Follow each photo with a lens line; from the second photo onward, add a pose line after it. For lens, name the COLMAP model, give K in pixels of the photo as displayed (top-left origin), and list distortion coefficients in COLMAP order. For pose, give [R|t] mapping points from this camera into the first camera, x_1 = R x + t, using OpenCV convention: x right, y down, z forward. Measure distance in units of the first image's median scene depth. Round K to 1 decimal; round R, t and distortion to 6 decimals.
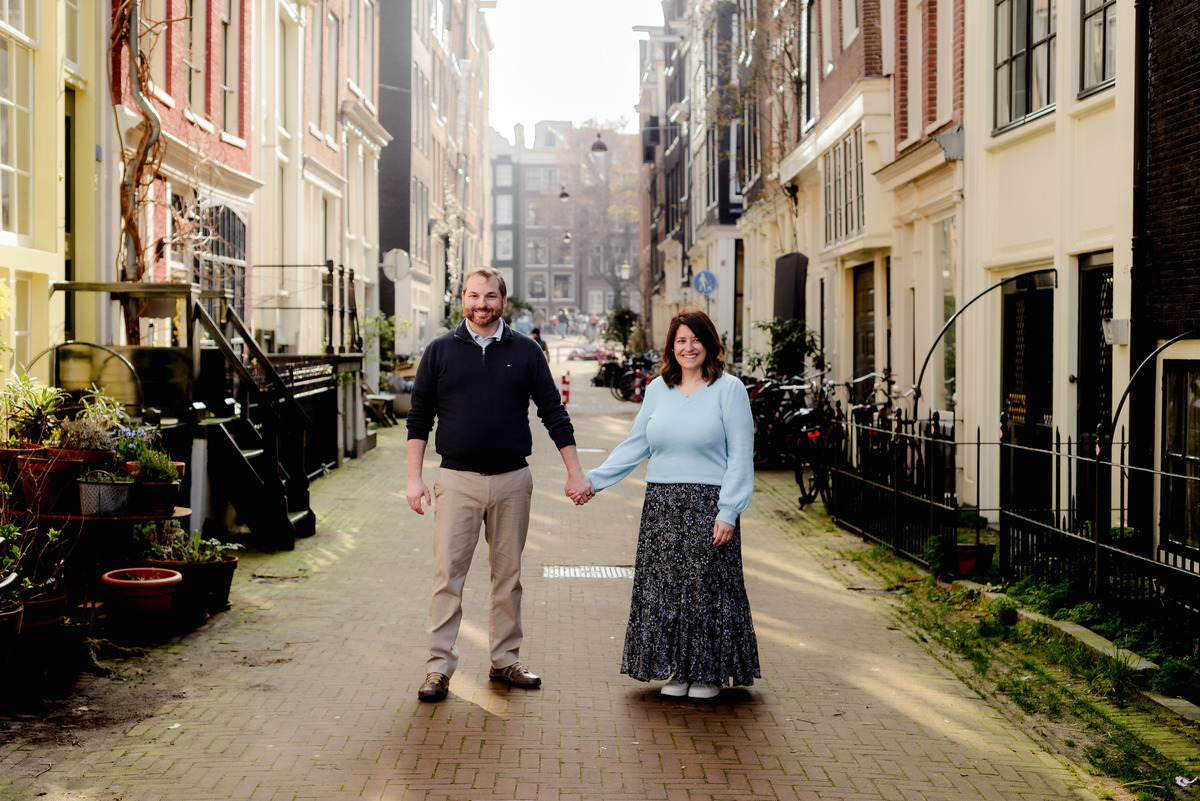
lens RADIAL K [[1796.0, 0, 600.0], [0, 1796.0, 400.5], [0, 0, 1]] dist [0.005867, 0.067208]
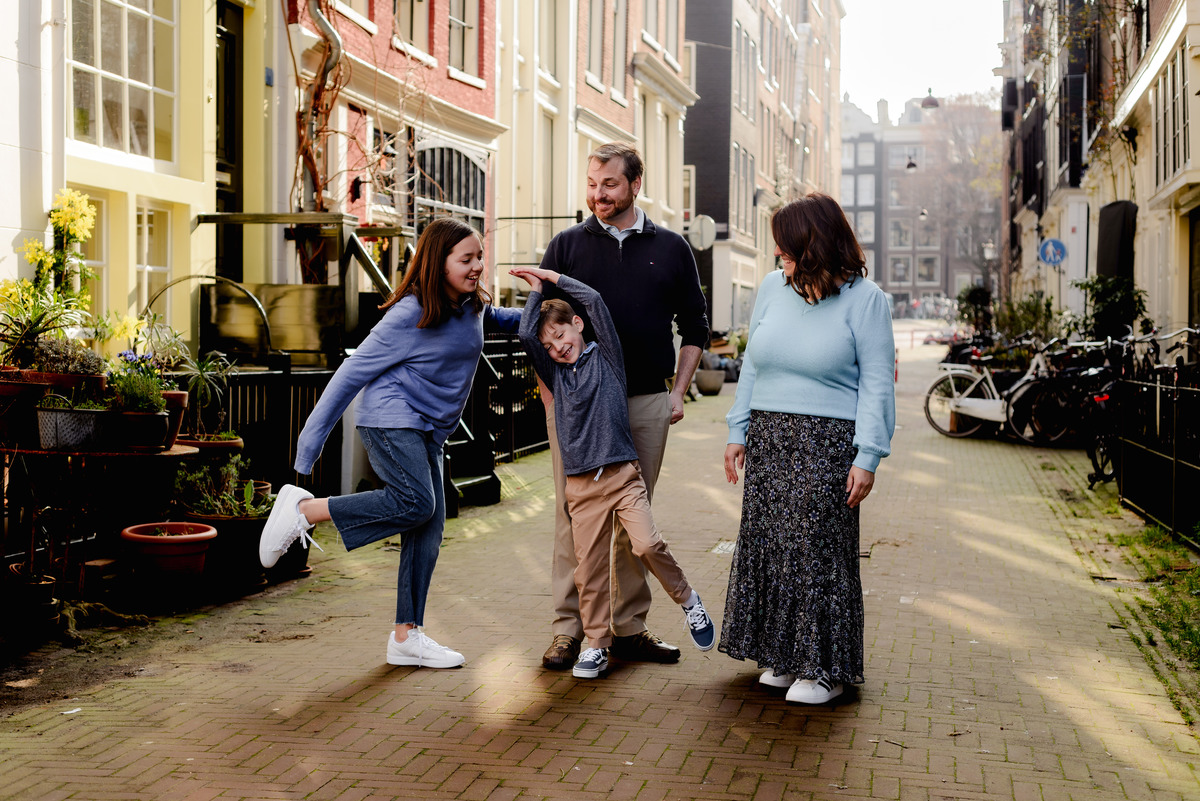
lens RADIAL K [[1839.1, 0, 566.6], [0, 1839.1, 399.6], [0, 0, 1]] dist [0.026678, -0.055963]
pose [[0.976241, 0.008293, -0.216528, 0.048658], [-0.007260, 0.999958, 0.005566, 0.013167], [0.216566, -0.003861, 0.976260, 0.087848]]
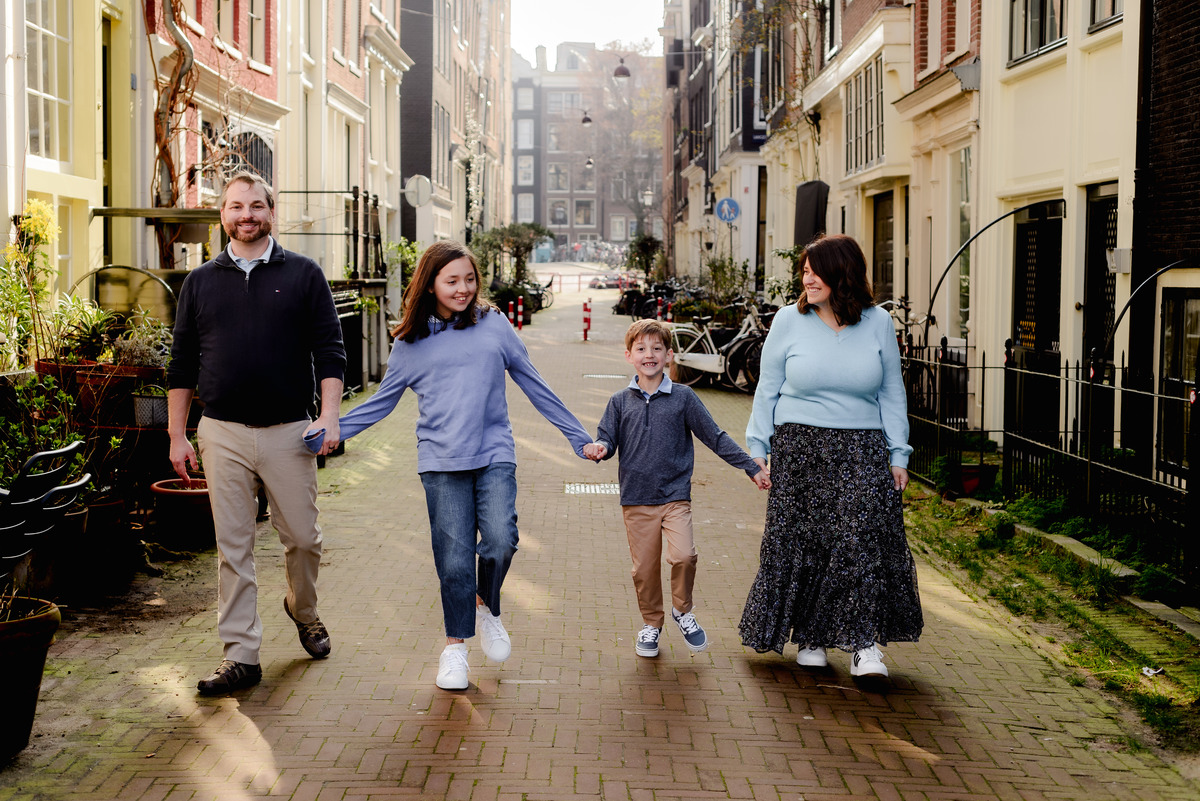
lens RADIAL K [[1826.1, 0, 600.0], [0, 1826.1, 400.5], [0, 0, 1]] dist [0.014988, 0.039503]
pose [[0.999913, 0.005890, -0.011774, 0.000555], [-0.005427, 0.999225, 0.038982, 0.001568], [0.011994, -0.038914, 0.999171, -0.033256]]
